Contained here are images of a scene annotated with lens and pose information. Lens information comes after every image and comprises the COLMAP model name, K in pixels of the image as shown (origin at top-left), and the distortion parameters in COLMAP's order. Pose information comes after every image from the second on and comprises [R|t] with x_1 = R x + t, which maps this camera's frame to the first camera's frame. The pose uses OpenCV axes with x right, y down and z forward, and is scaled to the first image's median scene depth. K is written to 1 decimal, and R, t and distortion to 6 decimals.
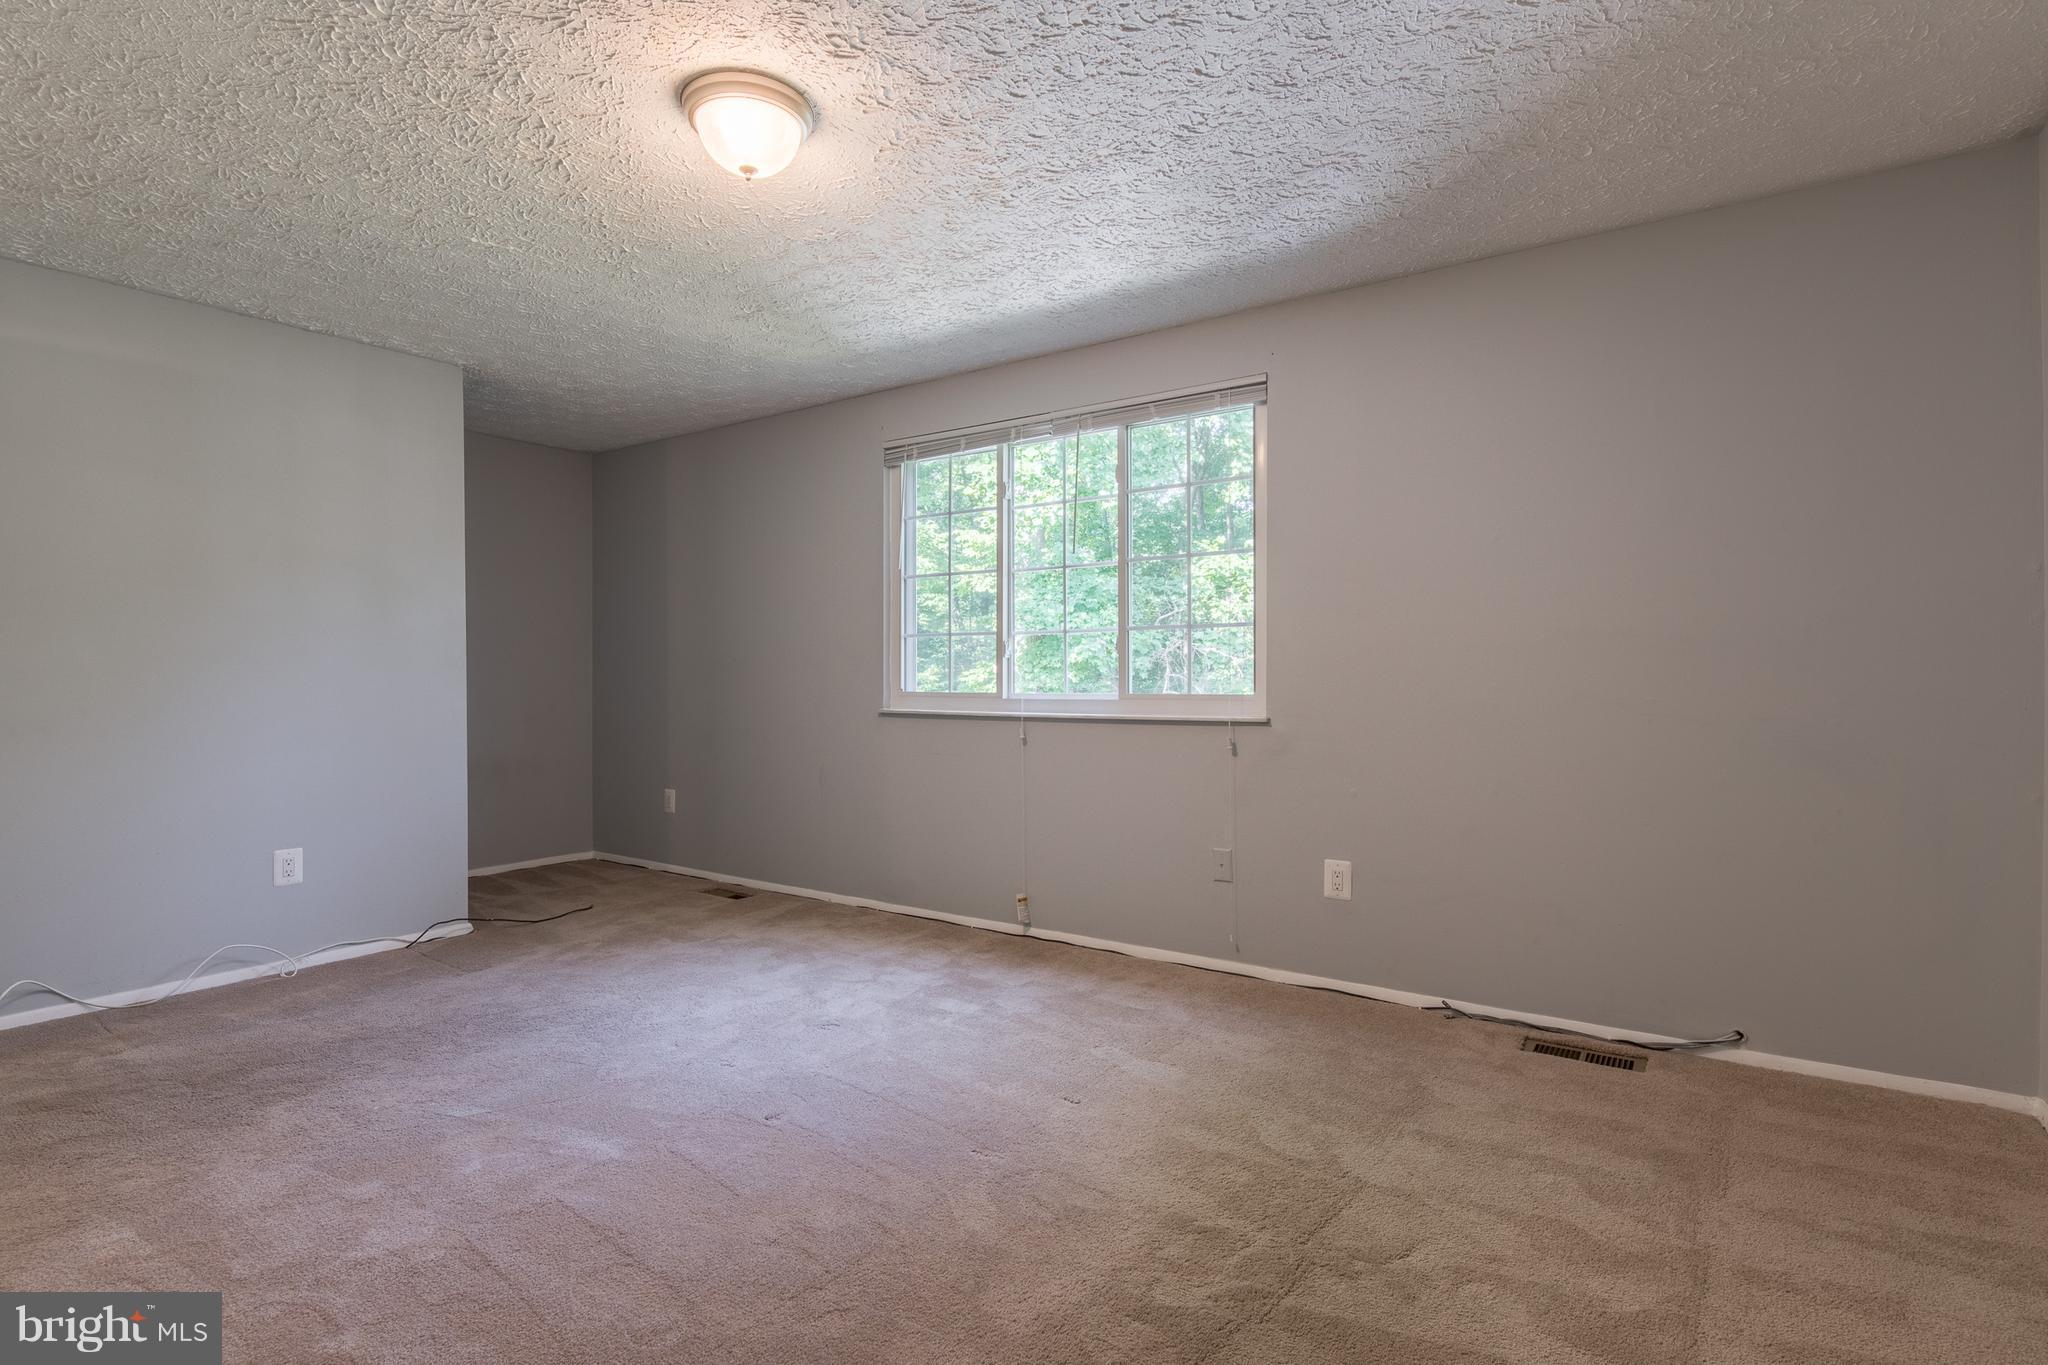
lens RADIAL K [[961.4, 0, 1021.0], [0, 961.4, 681.7], [0, 0, 1]] dist [-0.010994, -0.000344]
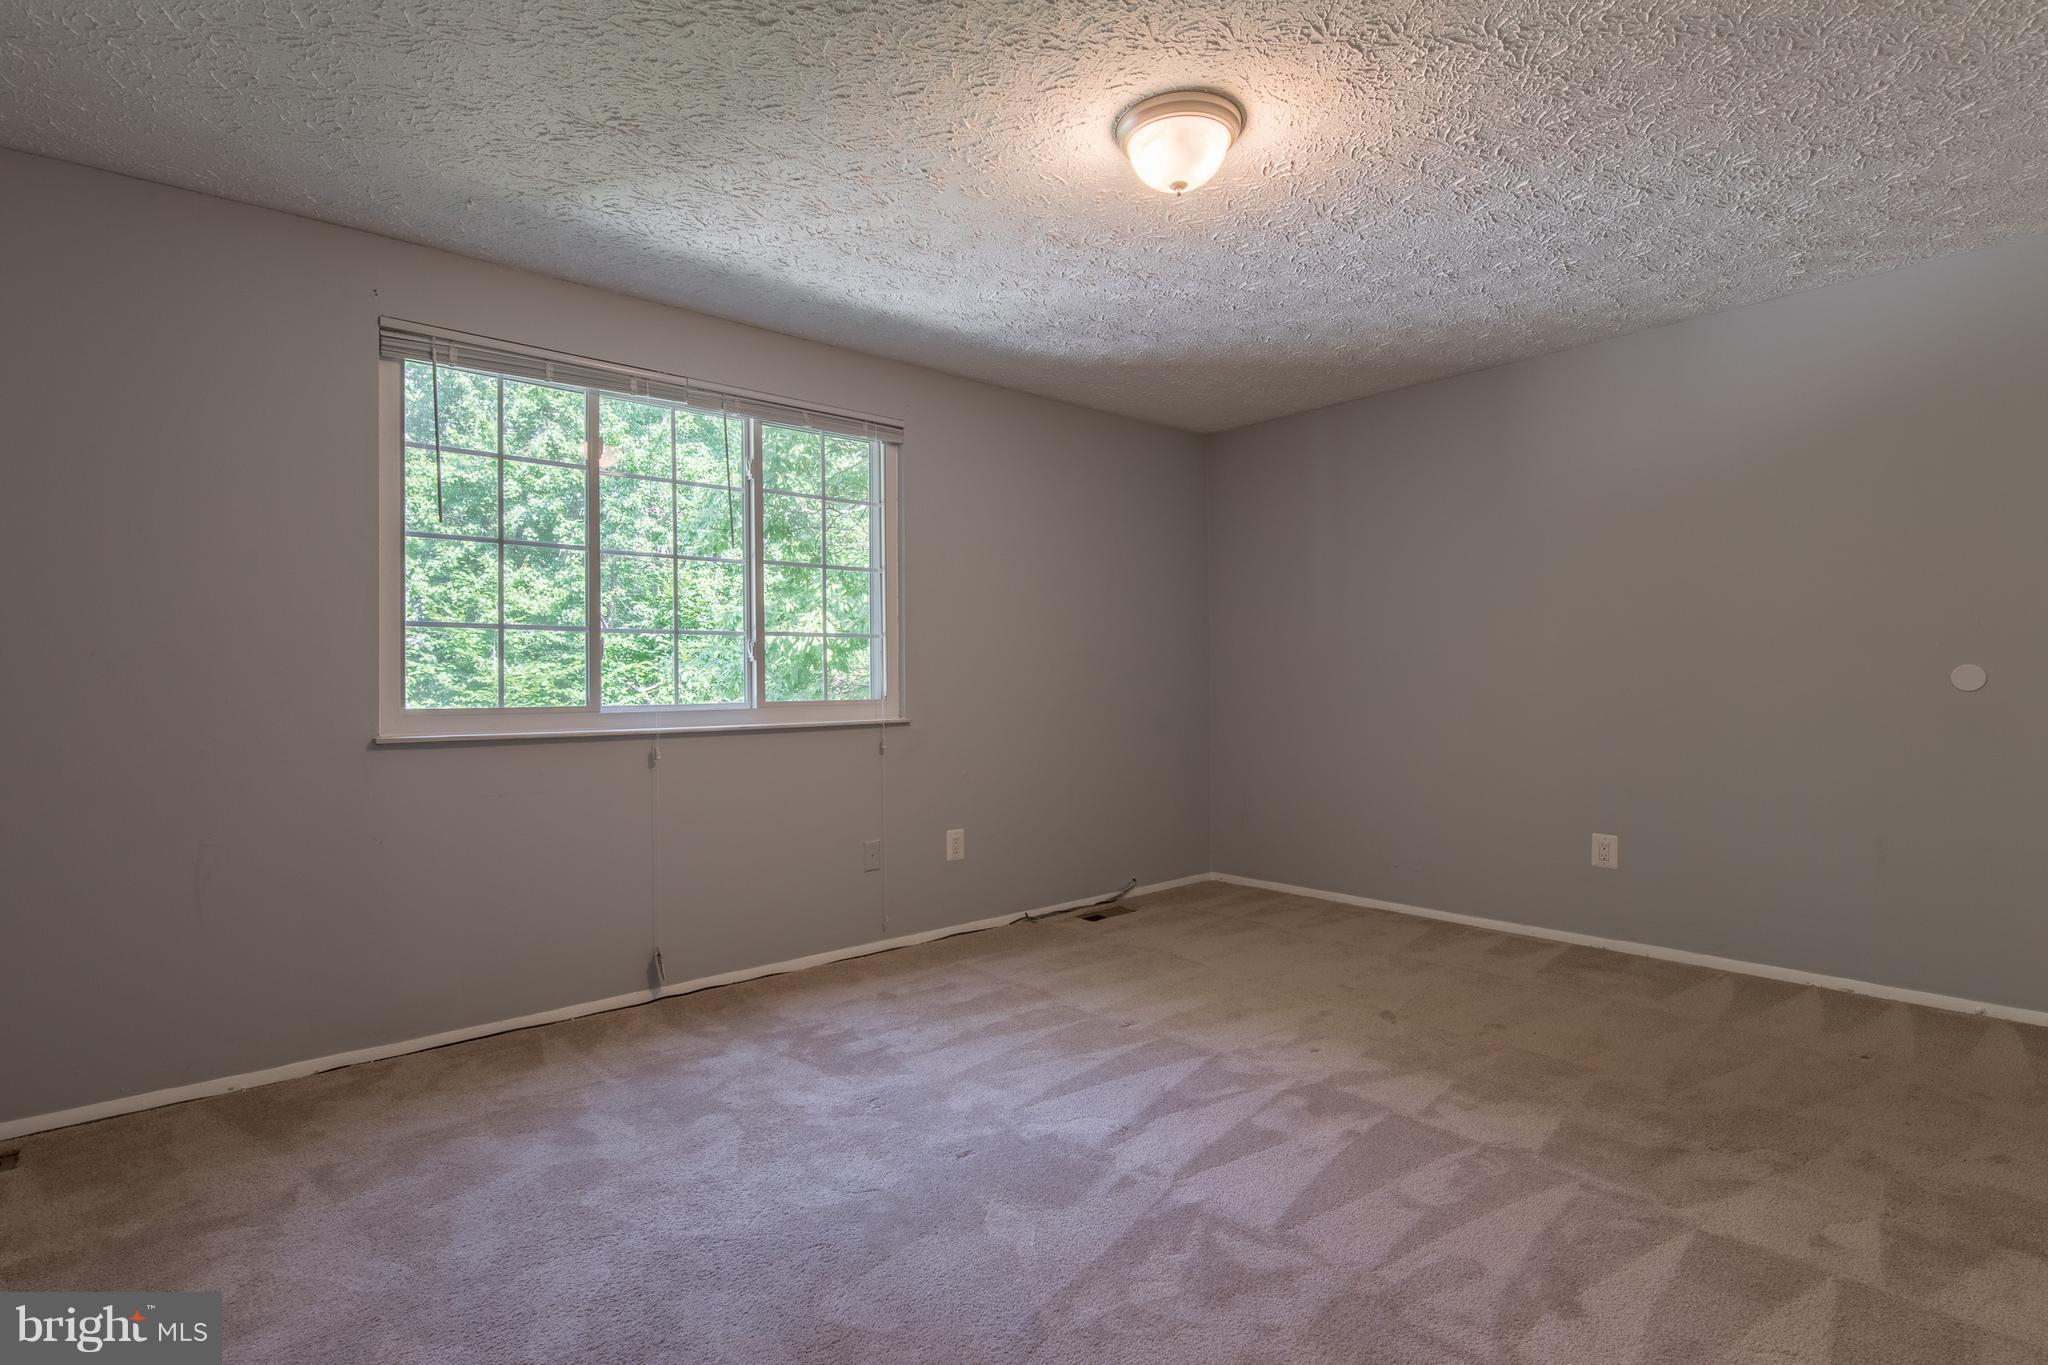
lens RADIAL K [[961.4, 0, 1017.6], [0, 961.4, 680.4], [0, 0, 1]] dist [-0.010994, -0.000344]
pose [[0.276012, 0.001137, 0.961154, -0.773316], [0.011678, 0.999922, -0.004537, -0.001551], [-0.961083, 0.012477, 0.275977, 0.520437]]
